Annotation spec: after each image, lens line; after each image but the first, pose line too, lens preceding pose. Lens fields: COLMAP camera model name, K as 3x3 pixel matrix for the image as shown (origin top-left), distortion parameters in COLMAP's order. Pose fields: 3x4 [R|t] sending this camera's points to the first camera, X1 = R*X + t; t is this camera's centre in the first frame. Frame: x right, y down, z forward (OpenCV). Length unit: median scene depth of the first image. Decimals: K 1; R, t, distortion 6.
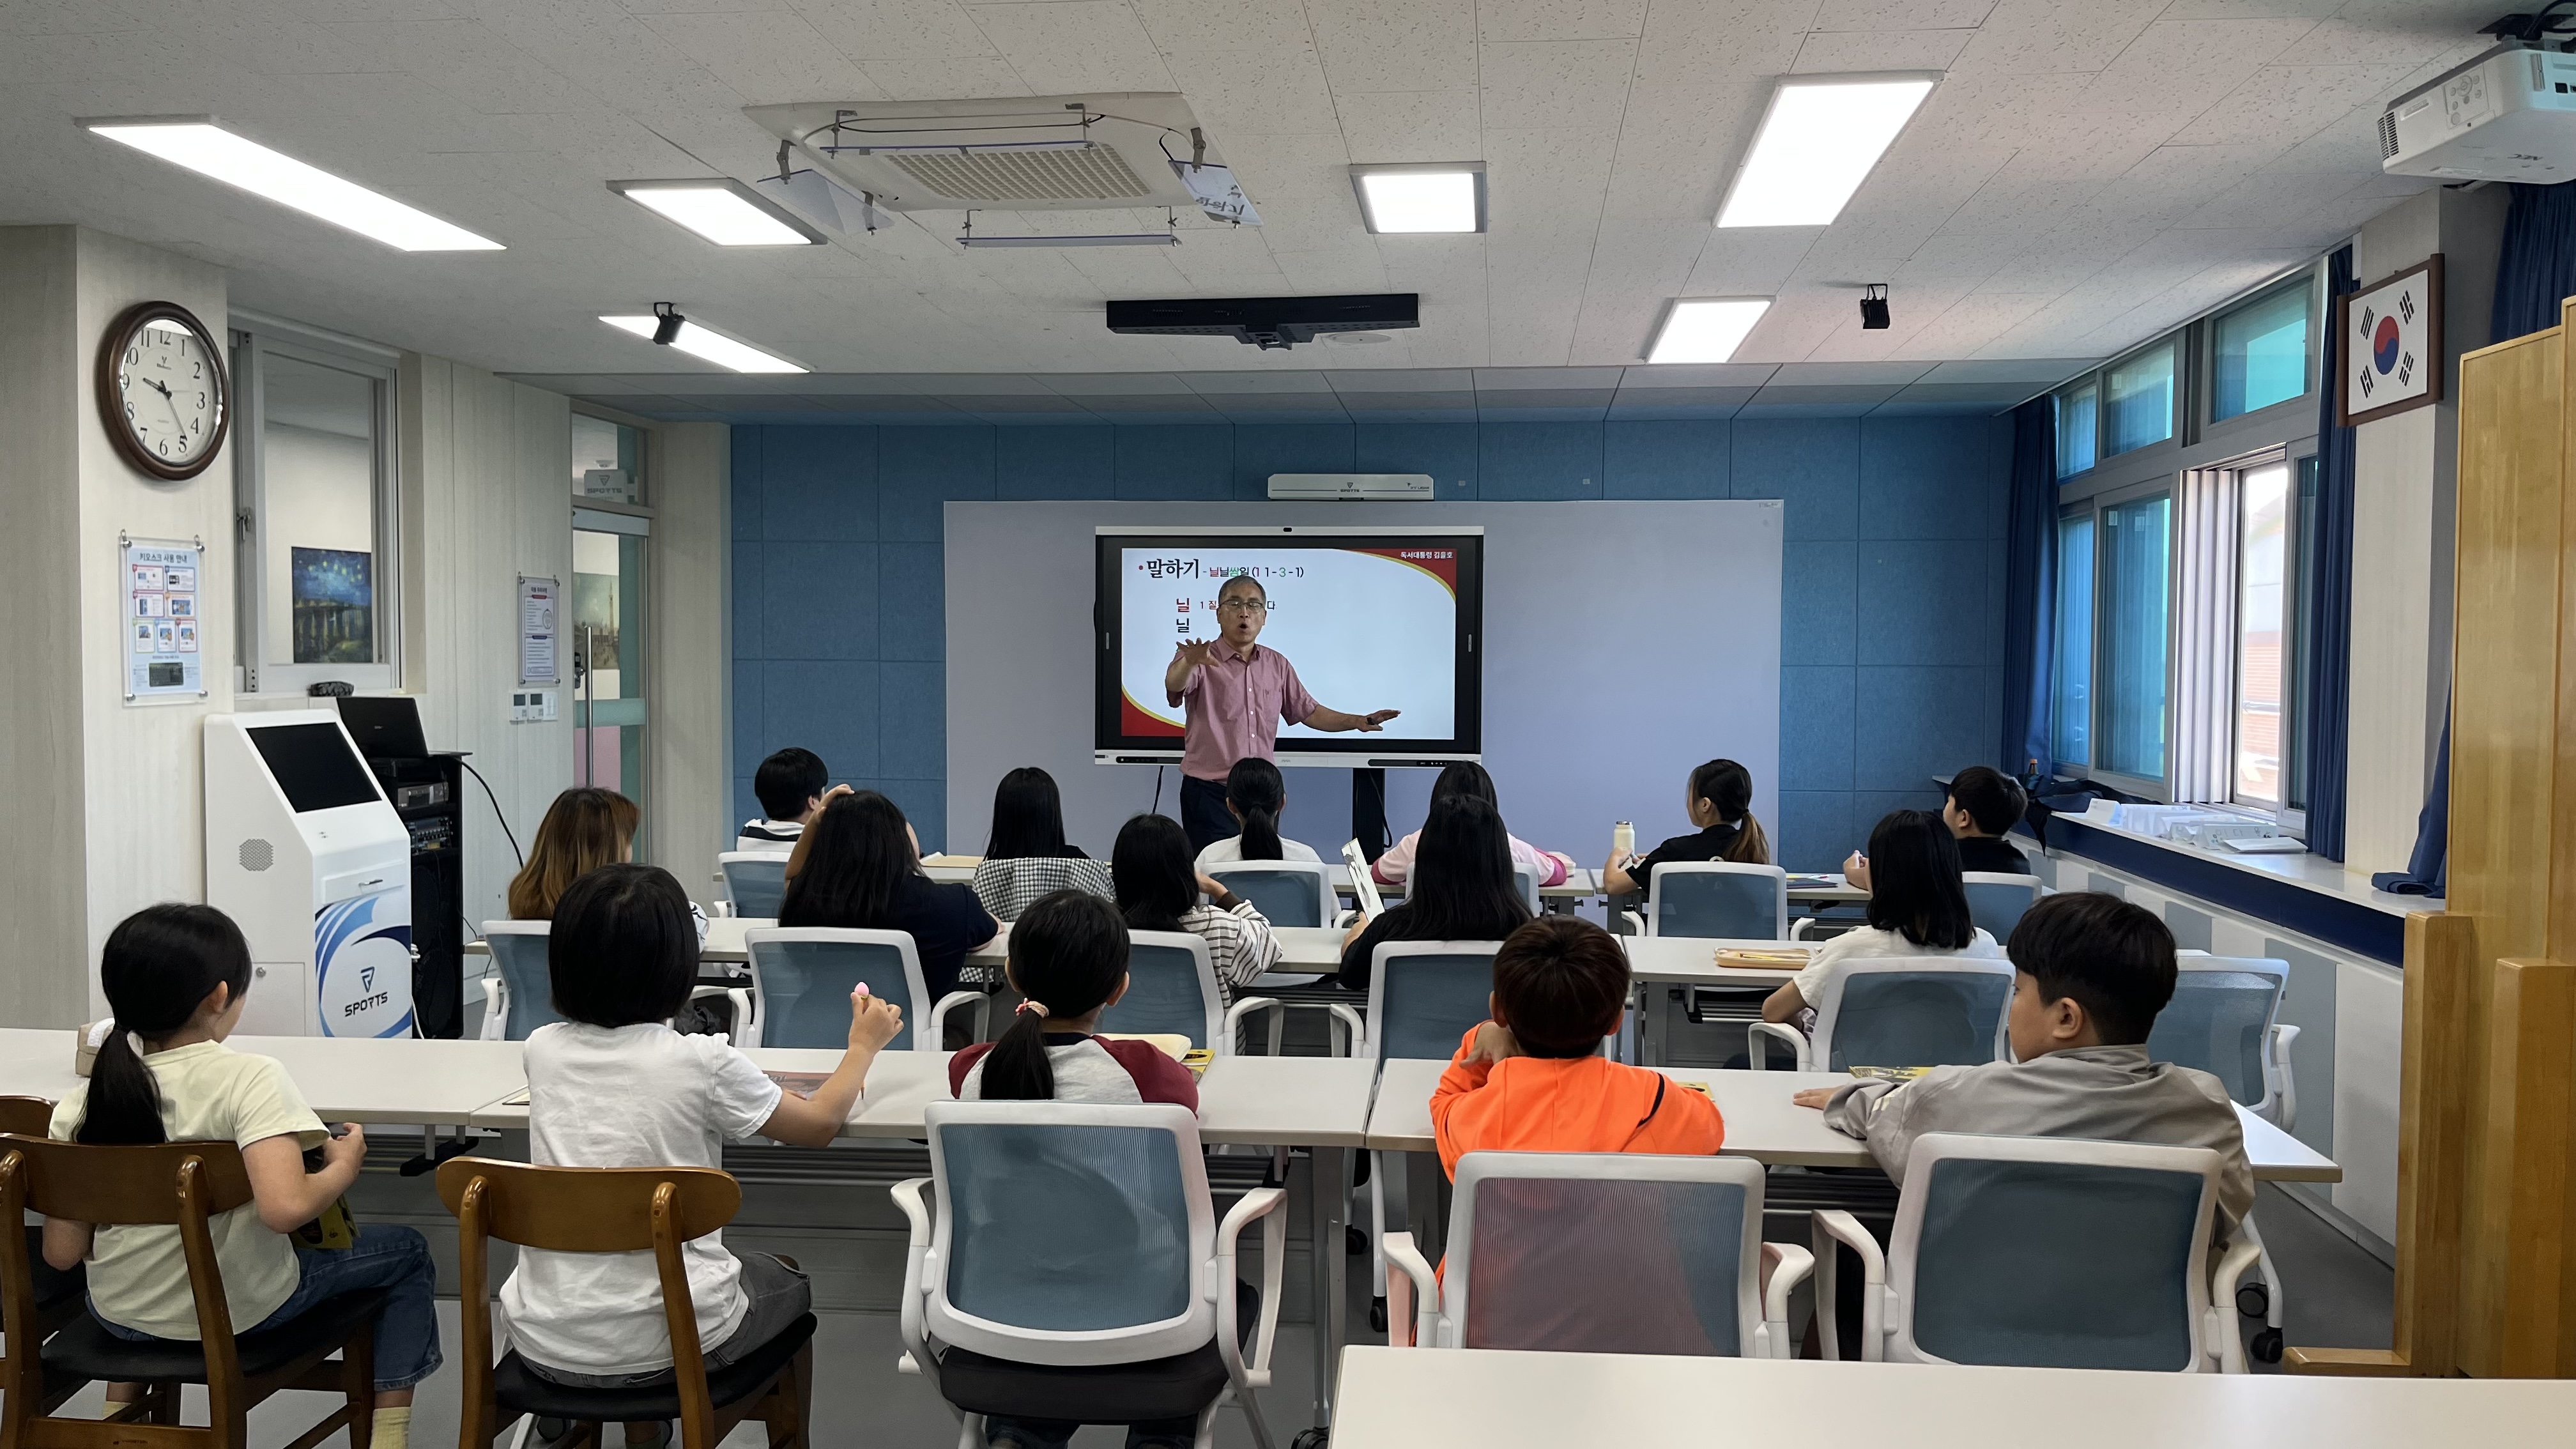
lens RADIAL K [[1972.7, 0, 1275.1], [0, 1972.7, 711.1], [0, 0, 1]] dist [0.037608, -0.035456]
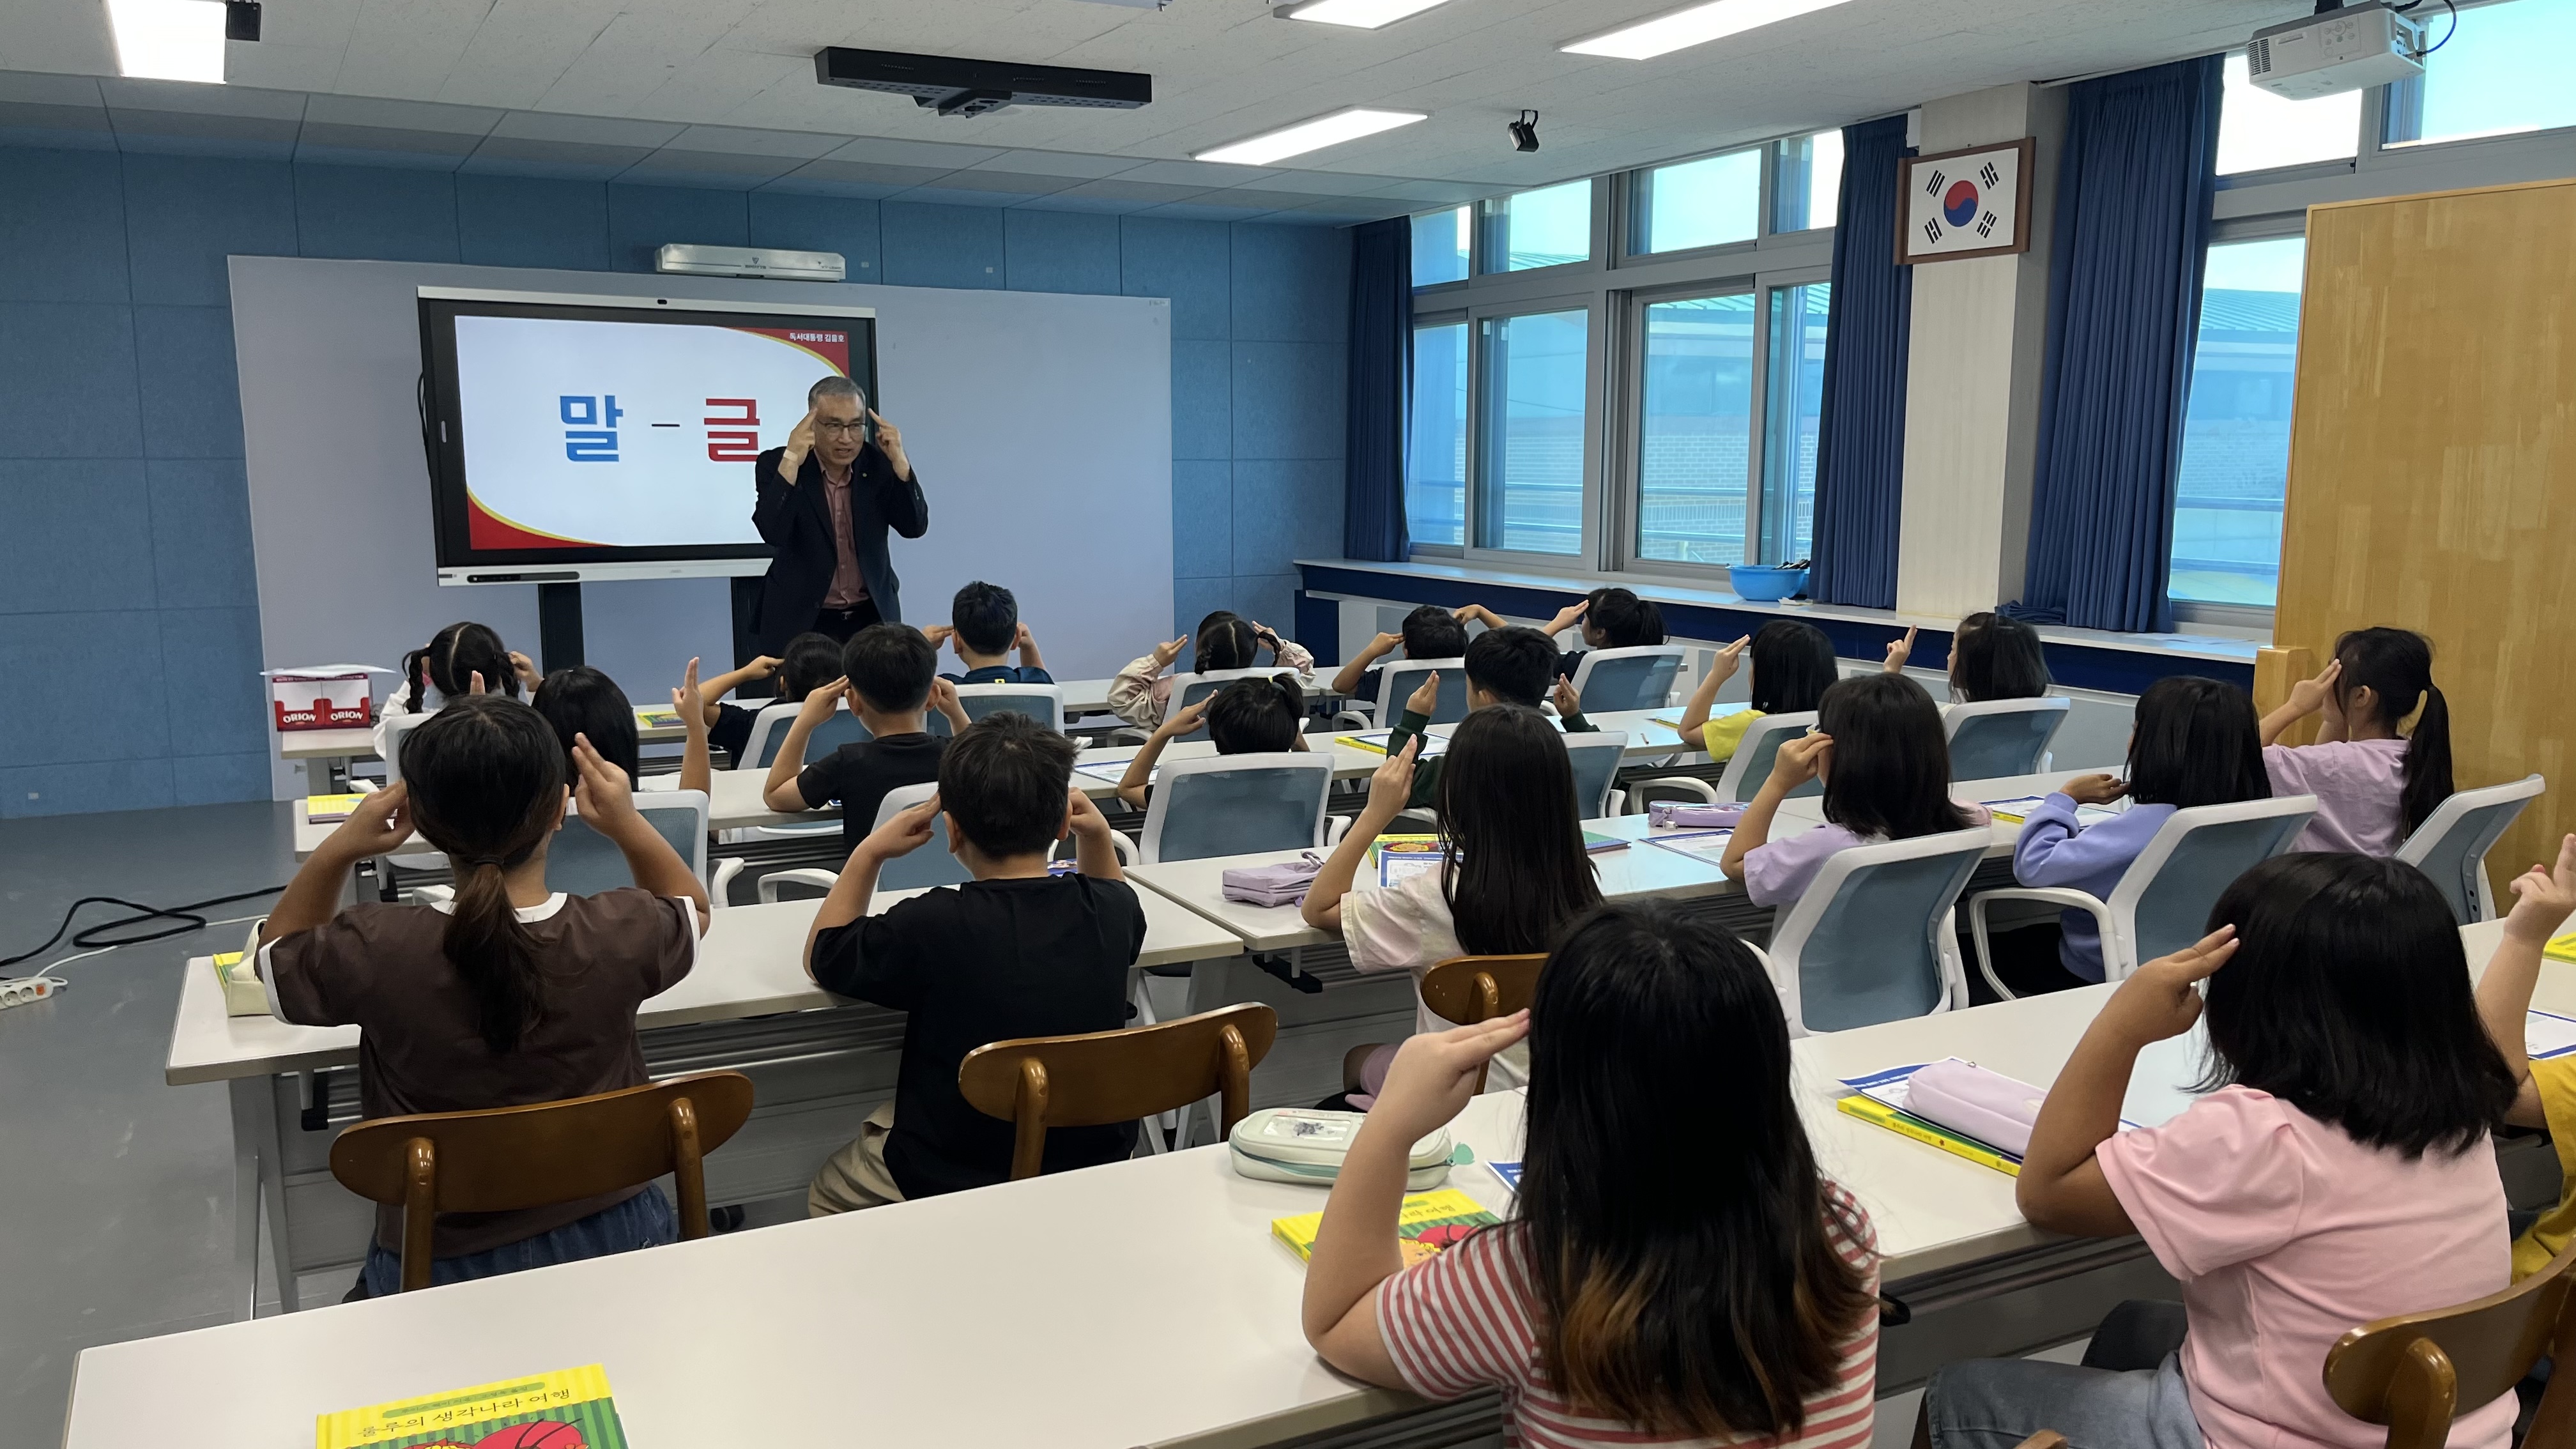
lens RADIAL K [[1972.7, 0, 1302.3], [0, 1972.7, 731.9], [0, 0, 1]] dist [0.037608, -0.035456]
pose [[0.822671, -0.085055, 0.562119, -0.430357], [0.019478, 0.992382, 0.121652, -0.006988], [-0.568183, -0.089131, 0.818061, 0.127147]]
